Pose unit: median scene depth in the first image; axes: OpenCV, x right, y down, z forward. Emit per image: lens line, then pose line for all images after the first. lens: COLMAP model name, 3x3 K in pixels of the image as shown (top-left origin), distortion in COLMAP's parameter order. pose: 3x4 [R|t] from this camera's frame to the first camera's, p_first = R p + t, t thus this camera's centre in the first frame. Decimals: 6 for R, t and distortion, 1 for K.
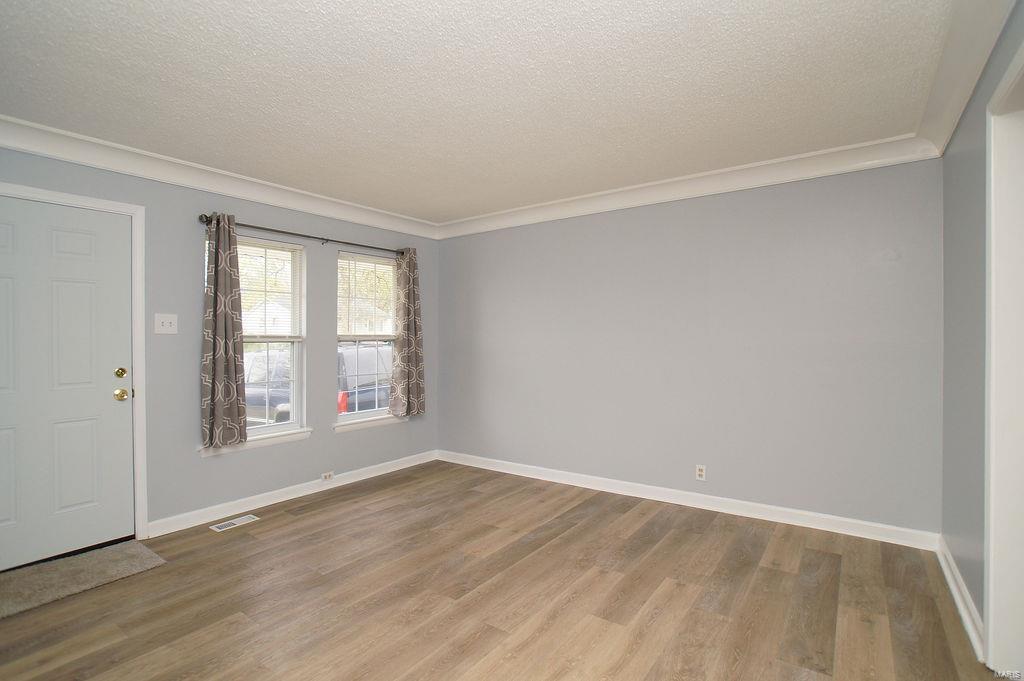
lens RADIAL K [[493.2, 0, 499.4], [0, 493.2, 339.0], [0, 0, 1]] dist [-0.067081, 0.033702]
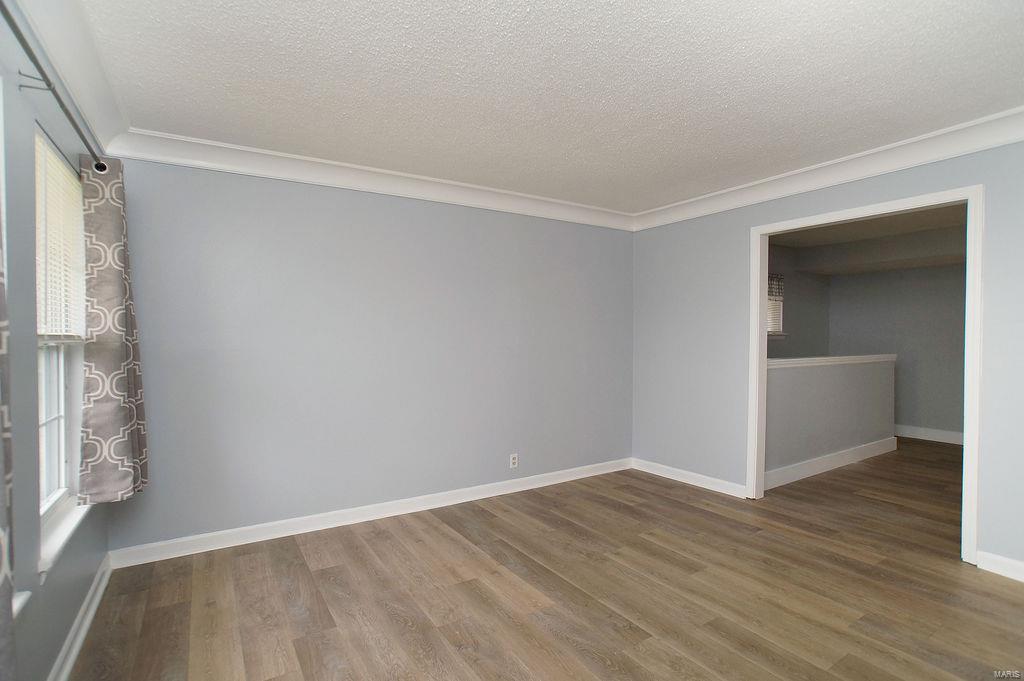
lens RADIAL K [[493.2, 0, 499.4], [0, 493.2, 339.0], [0, 0, 1]] dist [-0.067081, 0.033702]
pose [[0.356264, 0.004761, 0.934373, -0.705946], [-0.005206, 0.999982, -0.003111, -0.007200], [-0.934371, -0.003756, 0.356282, 0.648917]]
